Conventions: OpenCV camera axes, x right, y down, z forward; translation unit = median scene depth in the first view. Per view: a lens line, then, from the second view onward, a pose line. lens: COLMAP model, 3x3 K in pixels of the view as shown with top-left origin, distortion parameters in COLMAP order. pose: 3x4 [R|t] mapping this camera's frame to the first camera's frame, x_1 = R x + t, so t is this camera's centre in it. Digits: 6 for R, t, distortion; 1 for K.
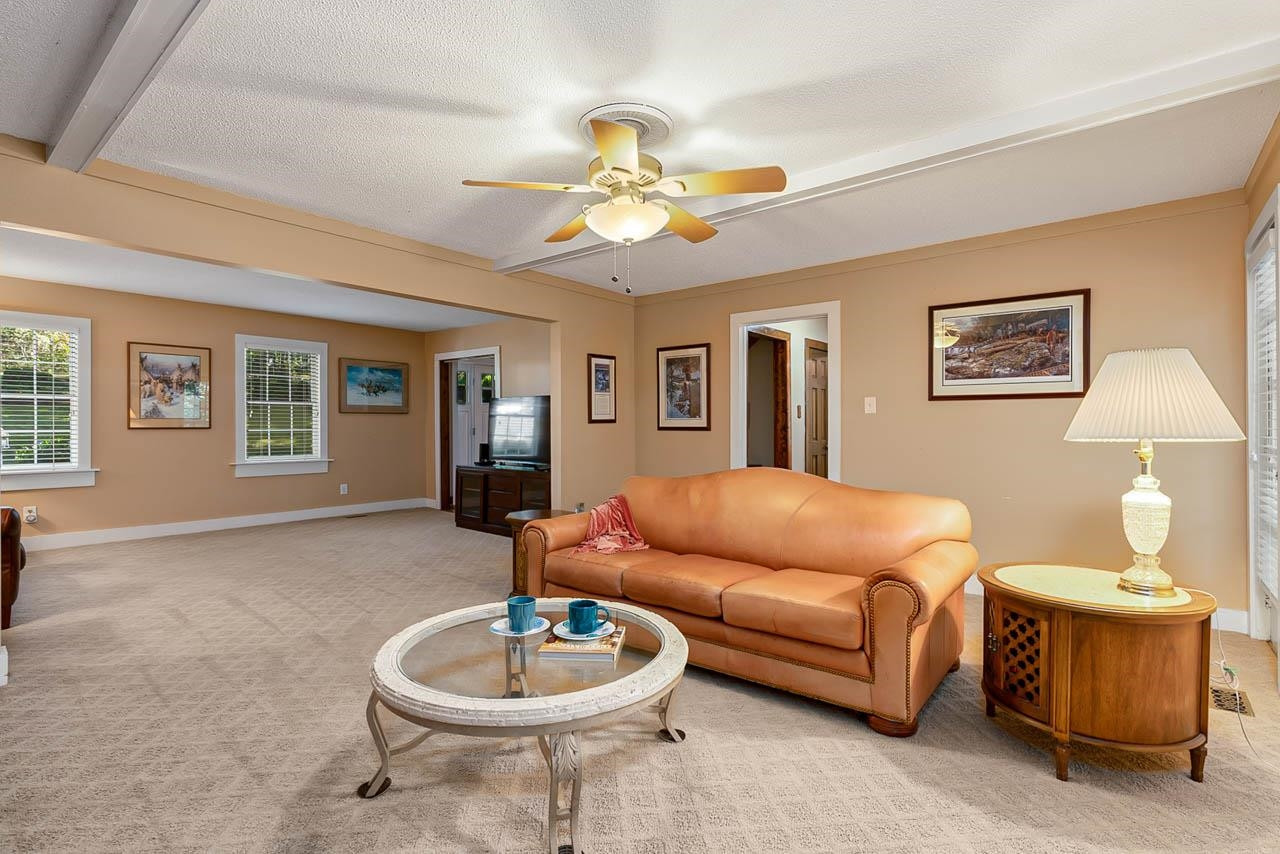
lens RADIAL K [[605.6, 0, 635.7], [0, 605.6, 420.3], [0, 0, 1]] dist [0.000818, 0.000304]
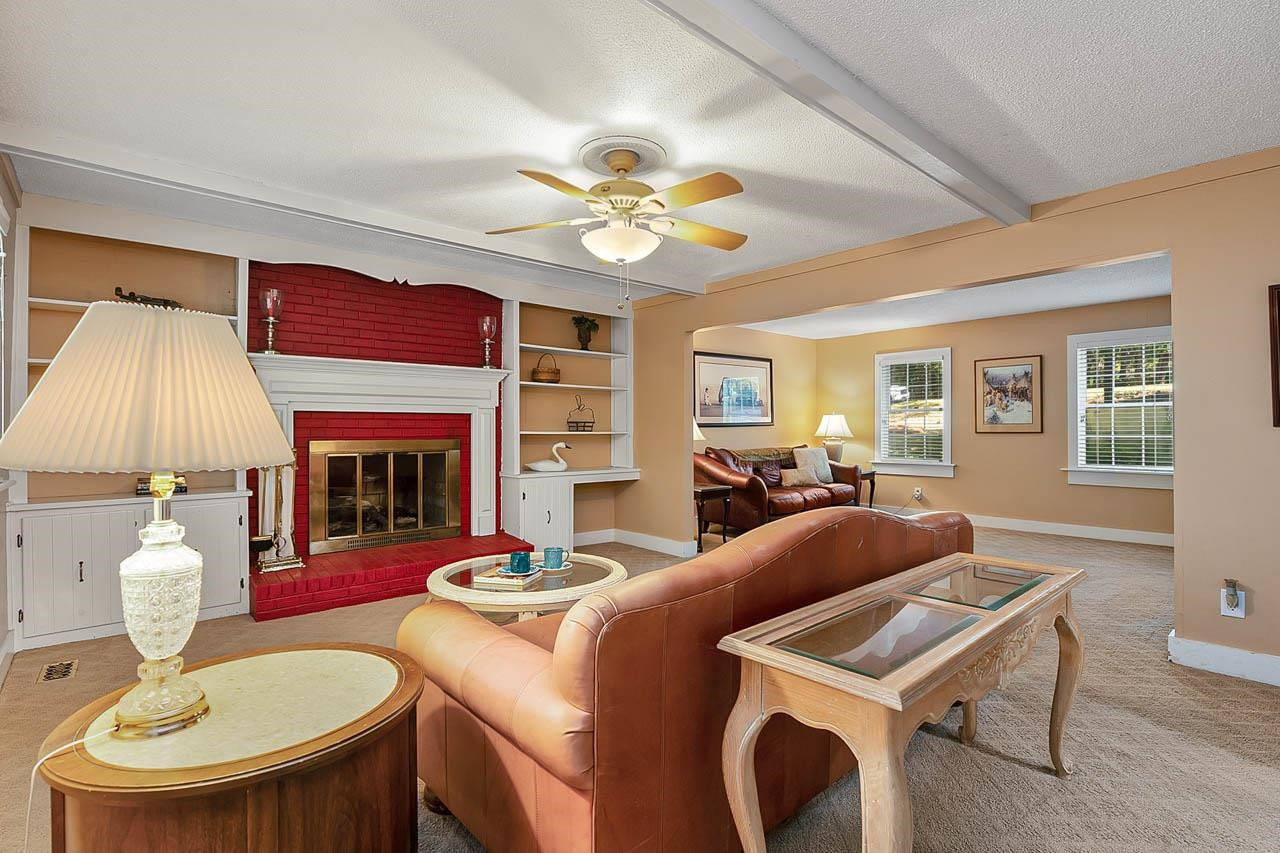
lens RADIAL K [[605.6, 0, 635.7], [0, 605.6, 419.8], [0, 0, 1]] dist [0.000818, 0.000304]
pose [[-0.153406, -0.017723, -0.988004, 0.427051], [0.008532, 0.999778, -0.019259, 0.004780], [0.988126, -0.011384, -0.153221, 0.501715]]
